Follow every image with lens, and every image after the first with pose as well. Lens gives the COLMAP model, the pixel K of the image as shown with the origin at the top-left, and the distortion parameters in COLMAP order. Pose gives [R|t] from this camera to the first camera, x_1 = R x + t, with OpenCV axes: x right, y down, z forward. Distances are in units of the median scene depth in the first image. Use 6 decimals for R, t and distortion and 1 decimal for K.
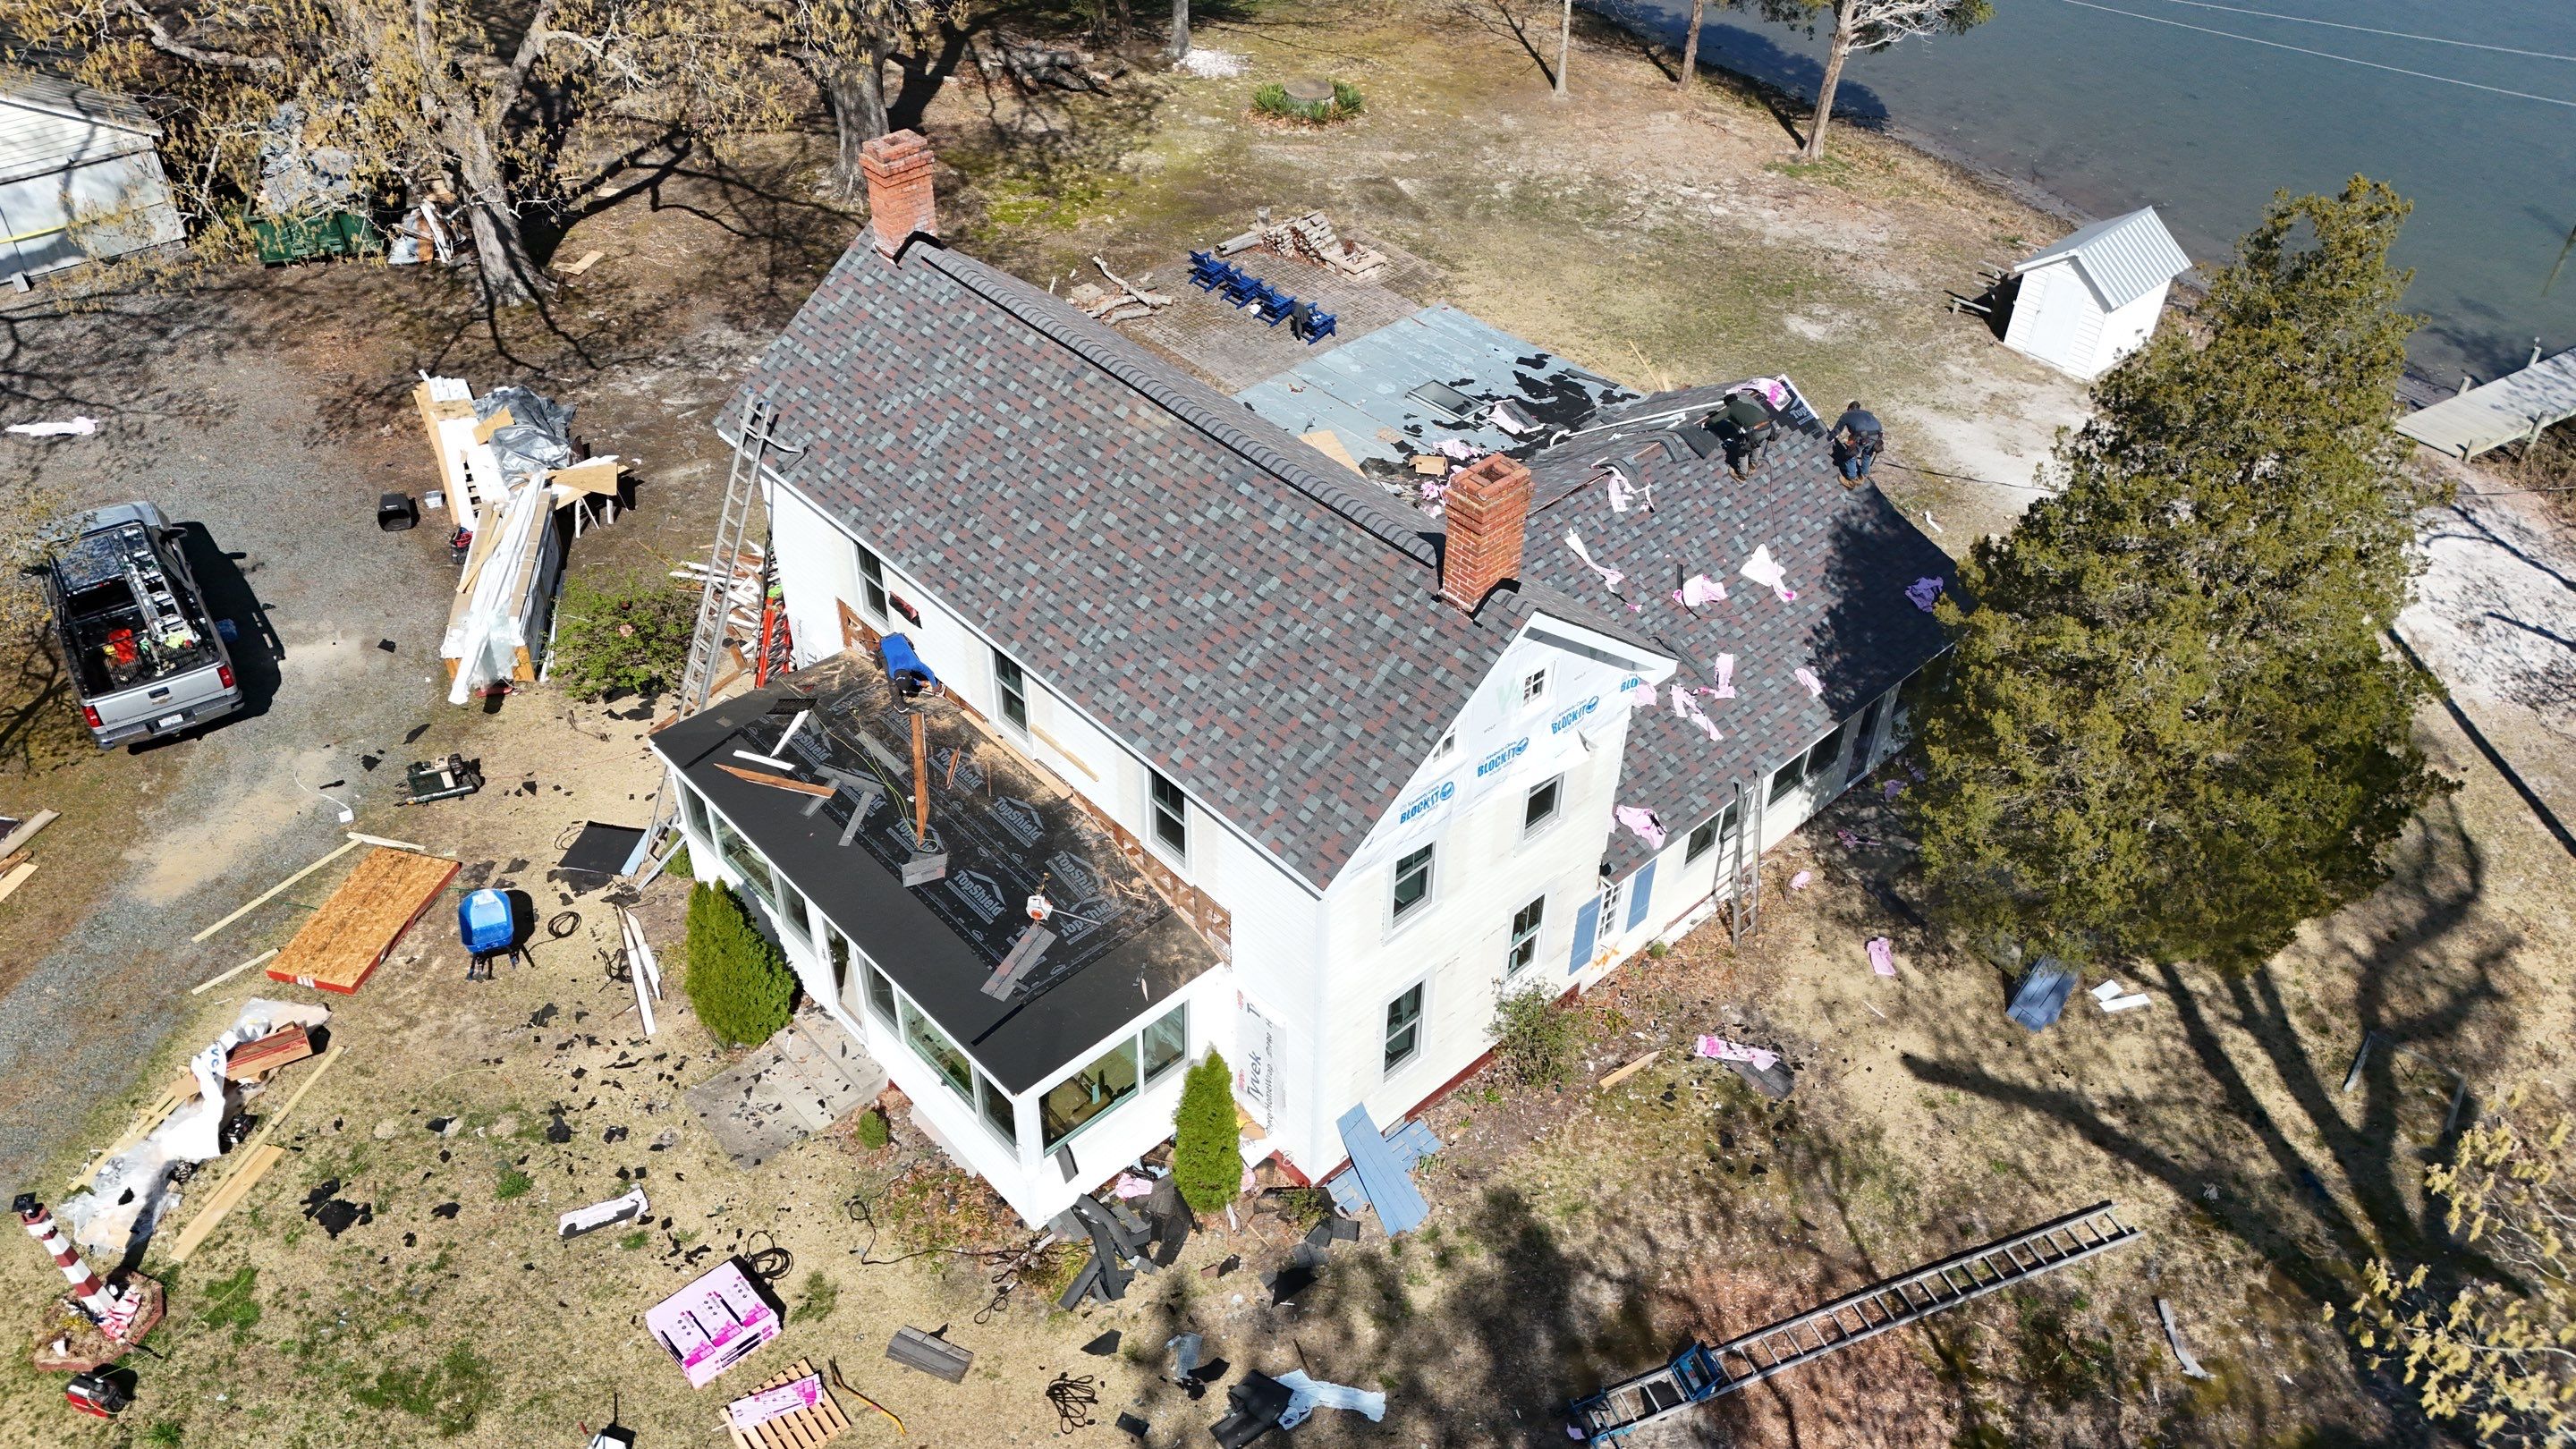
lens RADIAL K [[1922.5, 0, 1288.1], [0, 1922.5, 725.1], [0, 0, 1]] dist [0.043728, -0.017791]
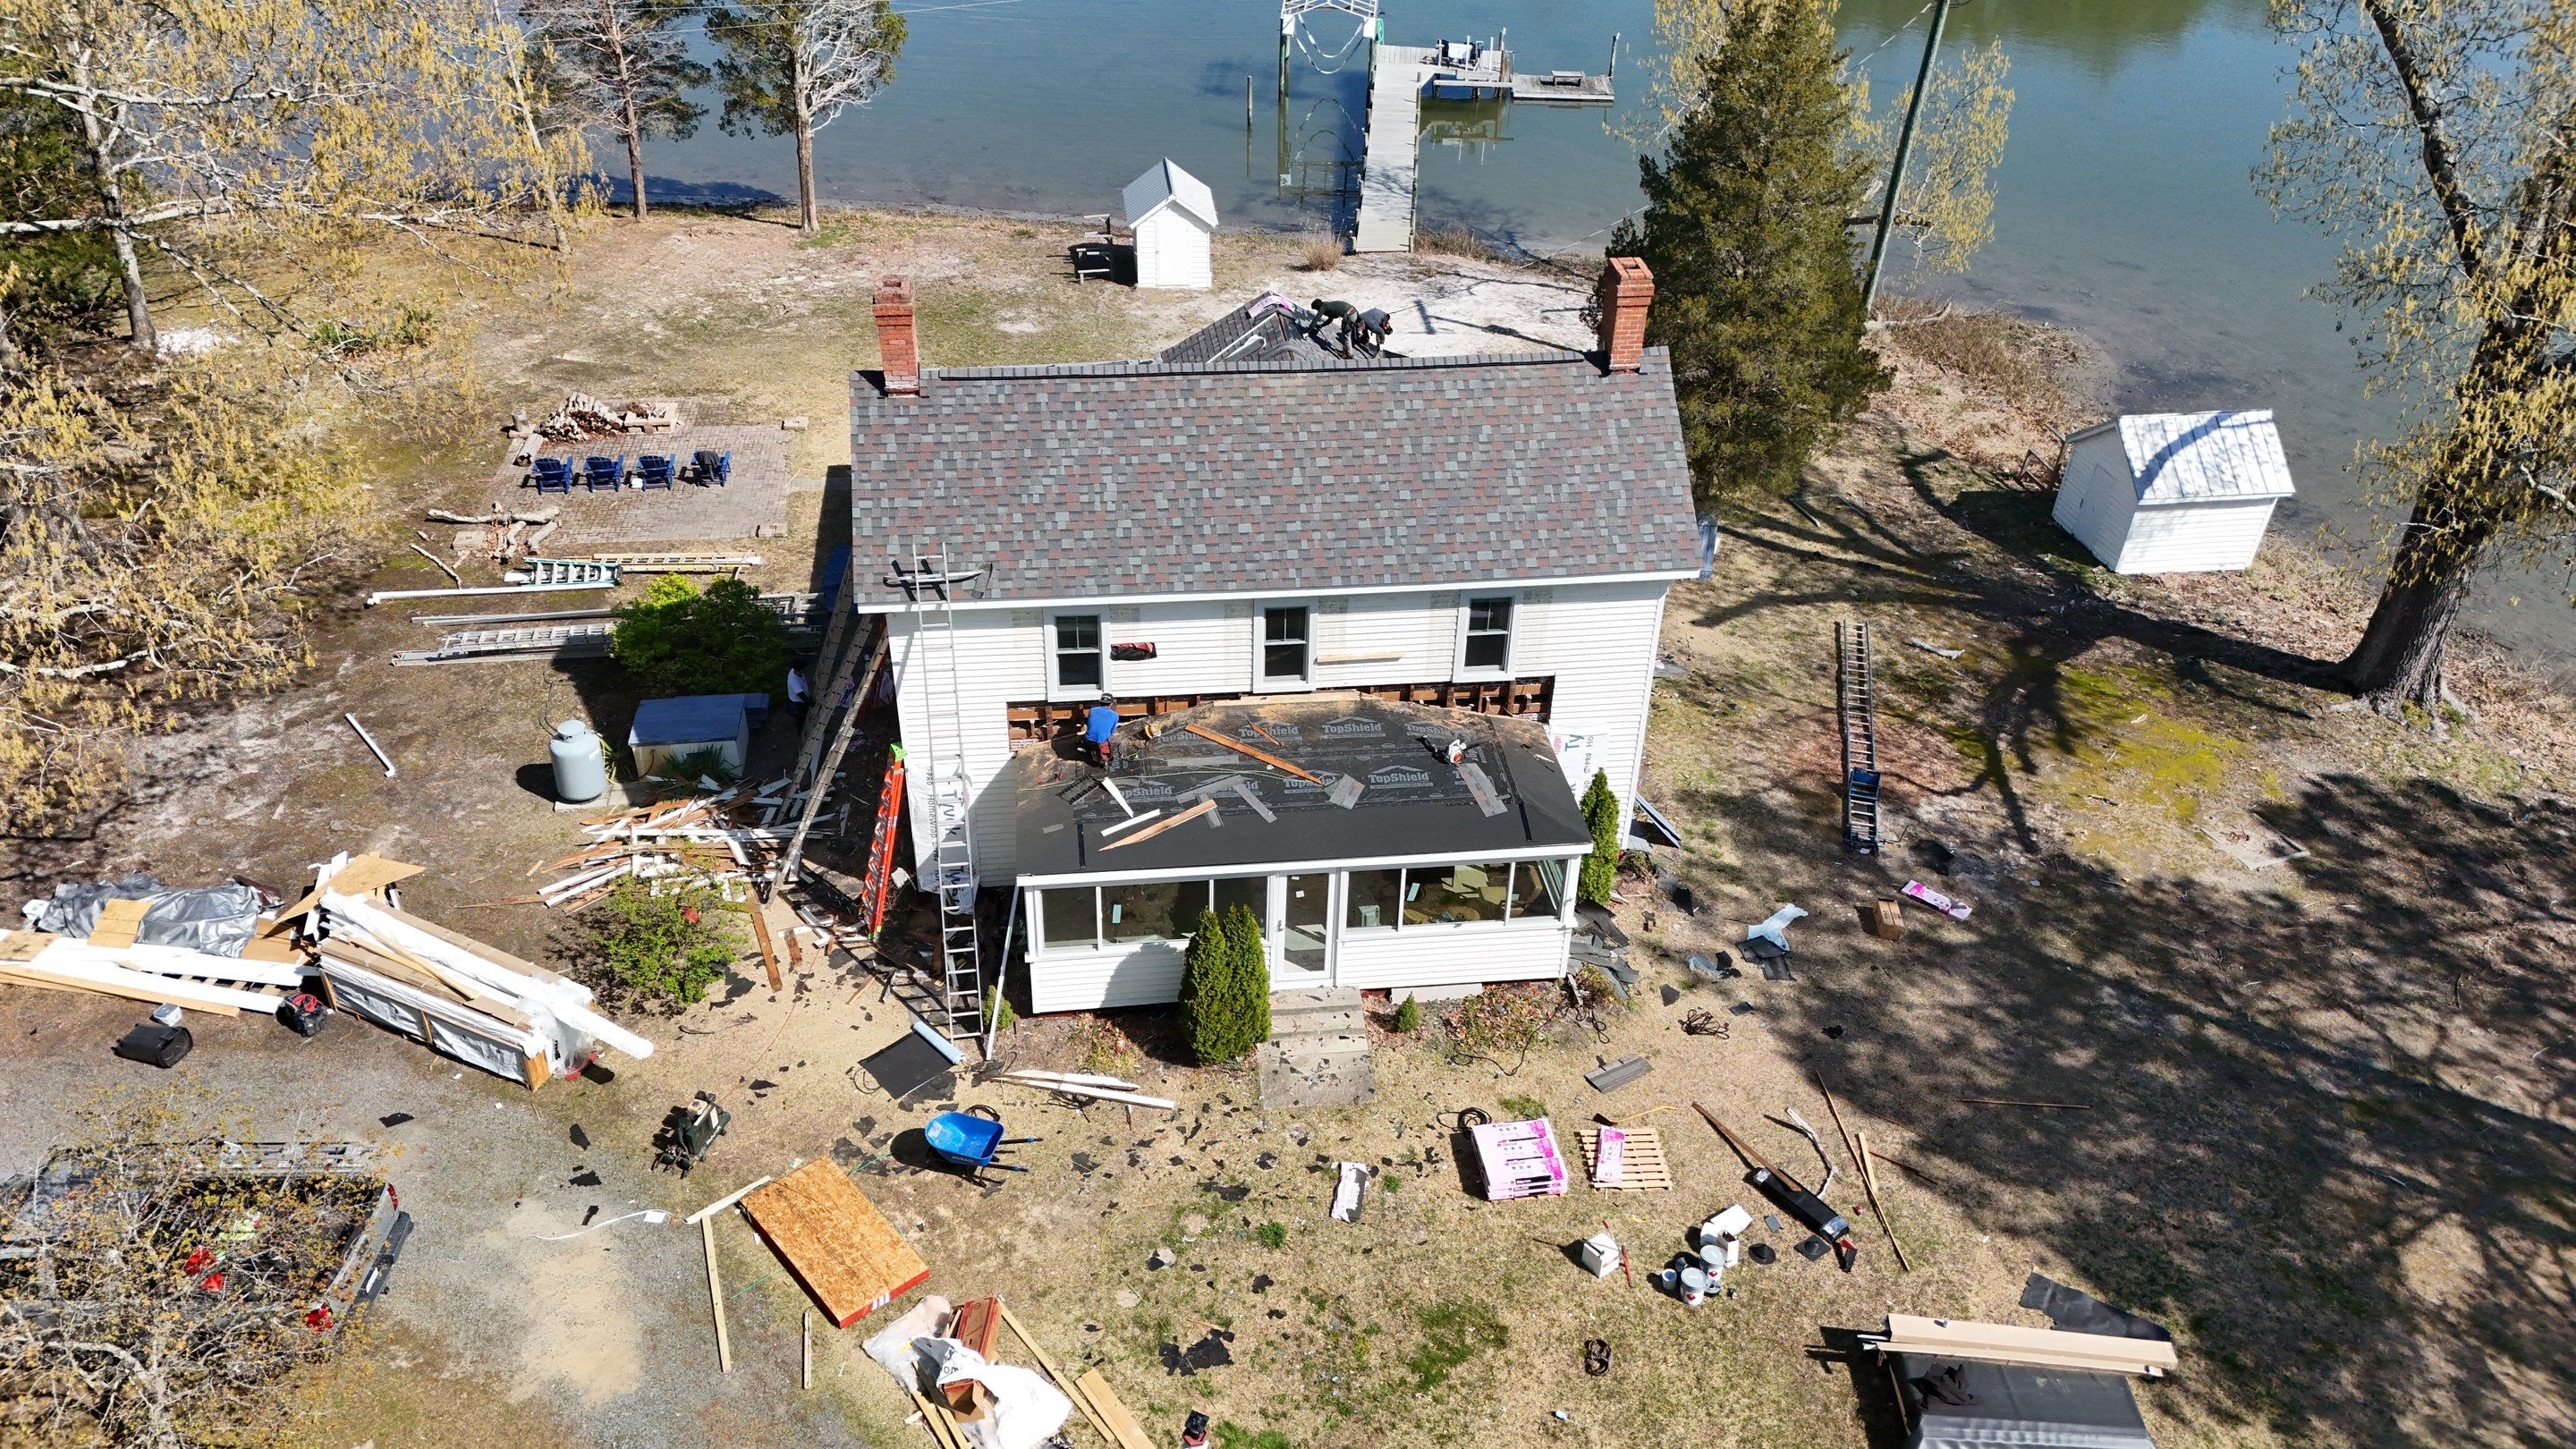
lens RADIAL K [[1922.5, 0, 1296.0], [0, 1922.5, 729.5], [0, 0, 1]] dist [0.043728, -0.017791]
pose [[0.573547, -0.462211, 0.676317, -0.907218], [0.507469, 0.848586, 0.149587, -0.137662], [-0.643054, 0.257414, 0.721262, 0.147080]]
